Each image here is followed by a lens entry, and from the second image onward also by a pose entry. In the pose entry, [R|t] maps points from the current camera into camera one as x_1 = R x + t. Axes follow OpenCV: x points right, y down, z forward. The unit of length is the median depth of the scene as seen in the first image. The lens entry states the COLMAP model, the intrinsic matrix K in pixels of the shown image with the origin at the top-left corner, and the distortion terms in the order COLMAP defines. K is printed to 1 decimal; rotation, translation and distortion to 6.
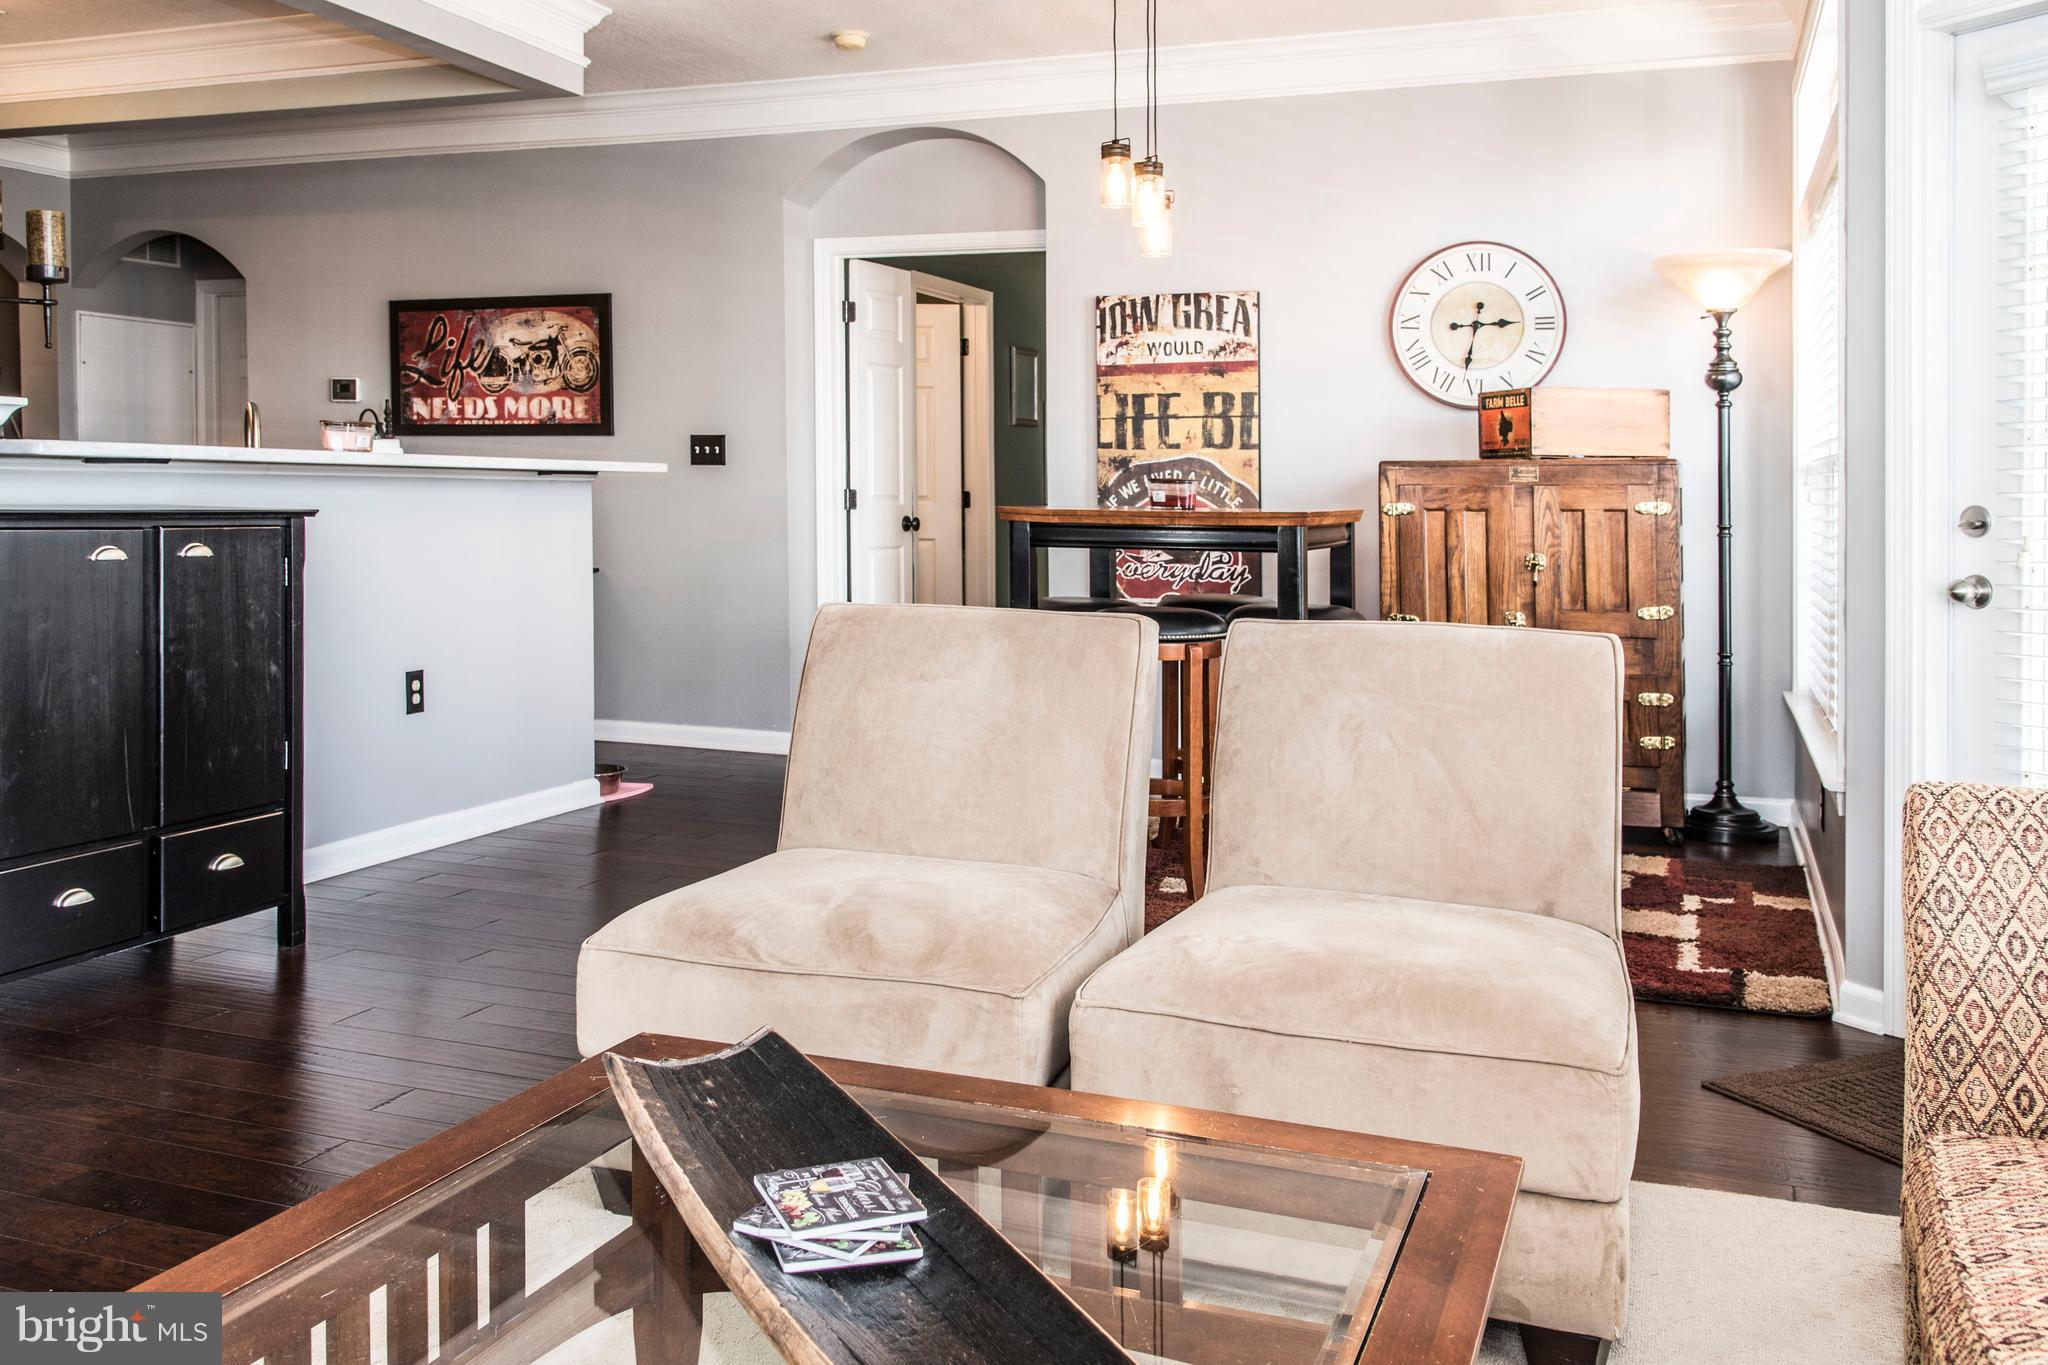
lens RADIAL K [[1672.6, 0, 1021.1], [0, 1672.6, 671.7], [0, 0, 1]] dist [-0.010218, -0.001936]
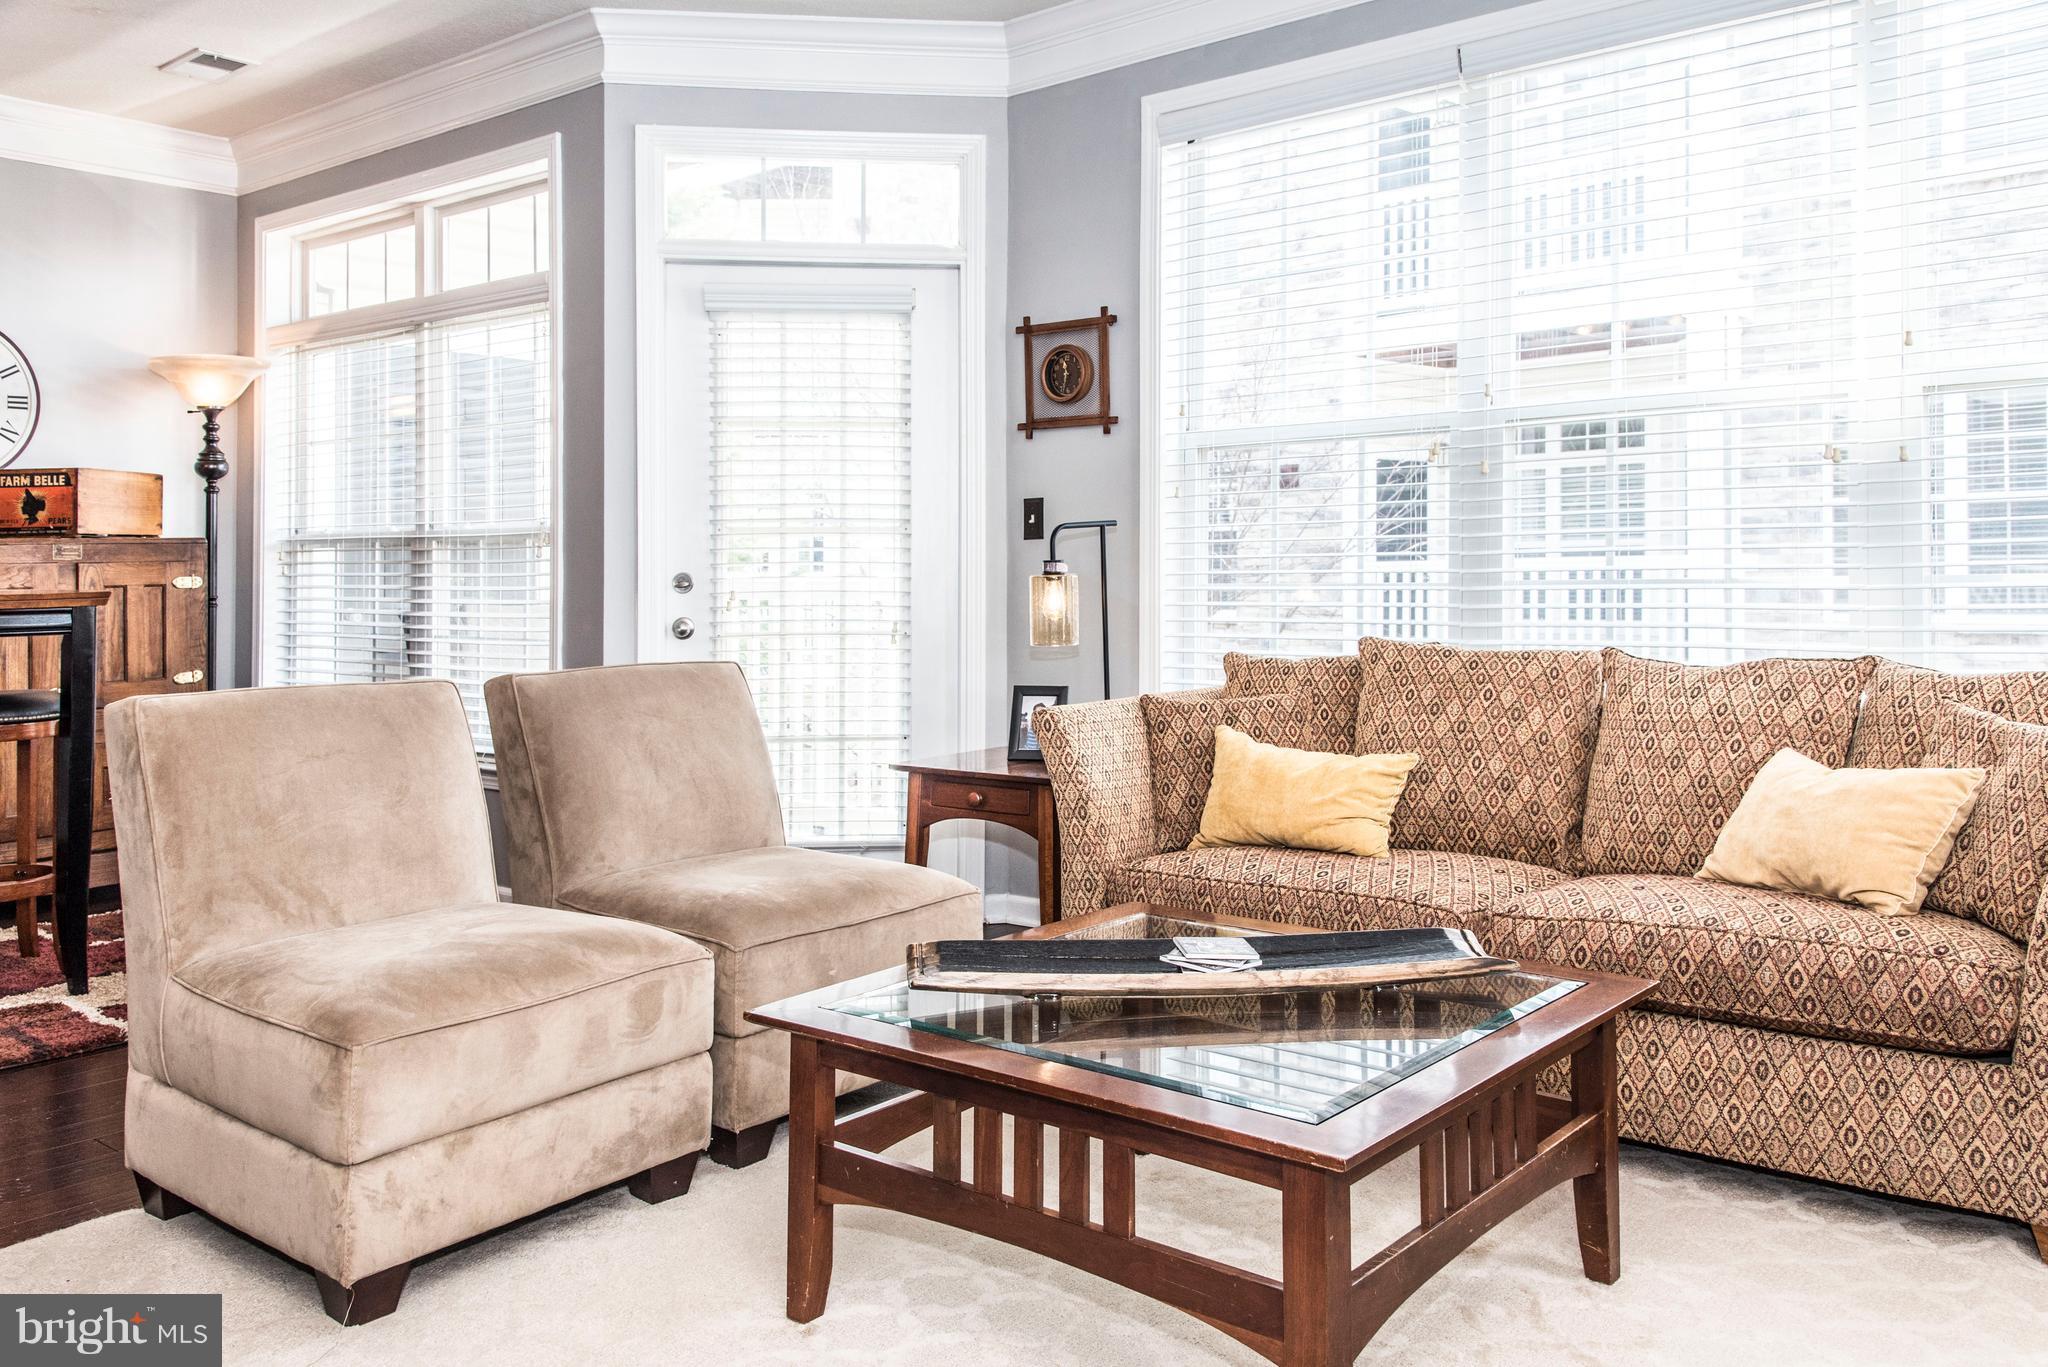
lens RADIAL K [[1672.6, 0, 1021.5], [0, 1672.6, 690.2], [0, 0, 1]] dist [-0.010218, -0.001936]
pose [[0.297032, -0.084430, 0.951127, -0.503336], [0.112418, 0.992248, 0.052972, -0.023665], [-0.948227, 0.091190, 0.304221, 0.148337]]
